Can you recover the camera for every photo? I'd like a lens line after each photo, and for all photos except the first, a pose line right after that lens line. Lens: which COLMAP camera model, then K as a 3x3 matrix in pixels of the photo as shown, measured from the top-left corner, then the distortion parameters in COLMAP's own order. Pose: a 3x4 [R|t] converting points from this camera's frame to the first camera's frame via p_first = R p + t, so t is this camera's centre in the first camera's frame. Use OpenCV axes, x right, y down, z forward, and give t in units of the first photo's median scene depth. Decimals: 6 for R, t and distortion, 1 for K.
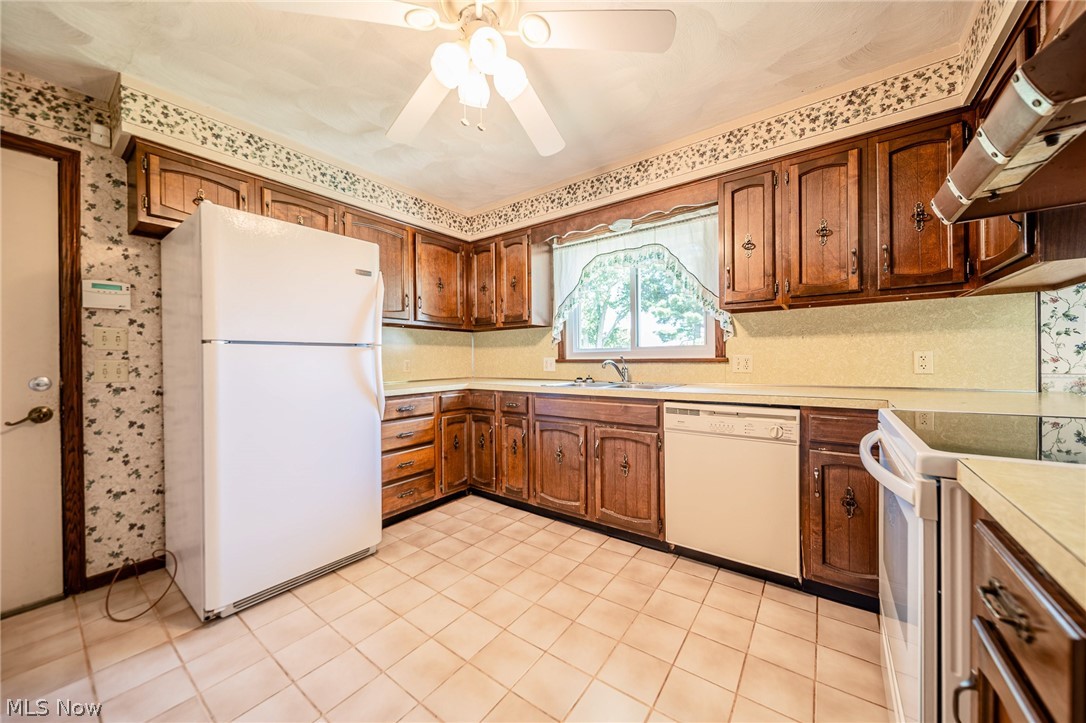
lens RADIAL K [[385.9, 0, 543.5], [0, 385.9, 360.1], [0, 0, 1]] dist [-0.002770, -0.000305]
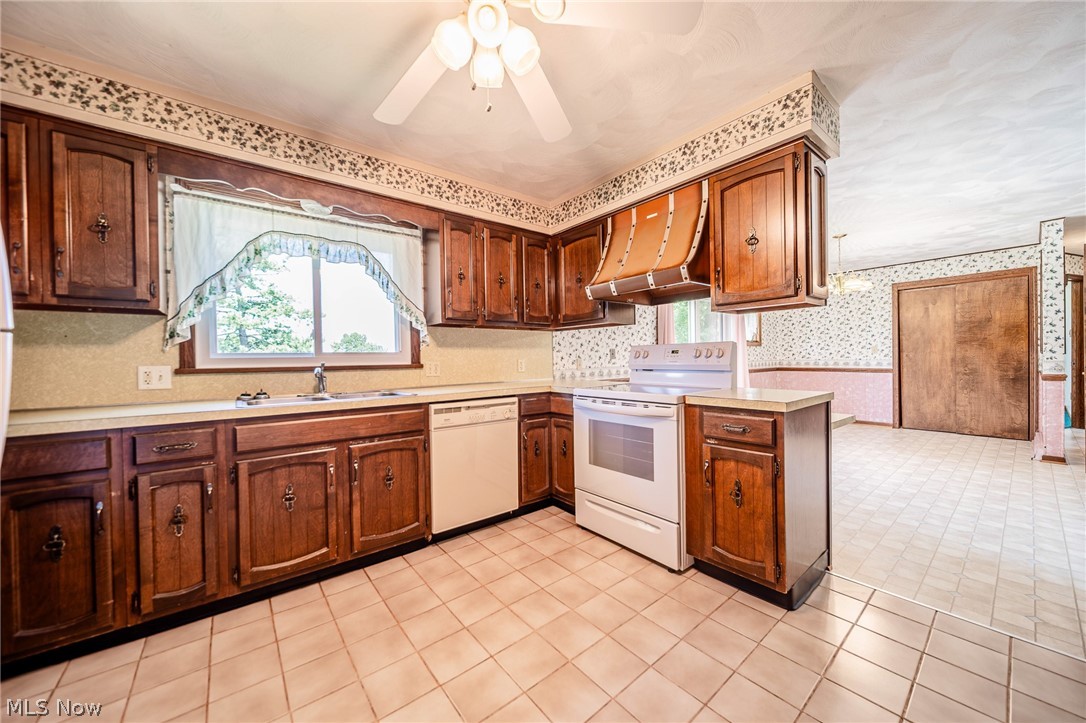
lens RADIAL K [[385.9, 0, 542.6], [0, 385.9, 361.8], [0, 0, 1]] dist [-0.002770, -0.000305]
pose [[0.254835, 0.002303, 0.966982, -0.607951], [0.017142, 0.999829, -0.006899, 0.001927], [-0.966833, 0.018334, 0.254752, 0.395925]]
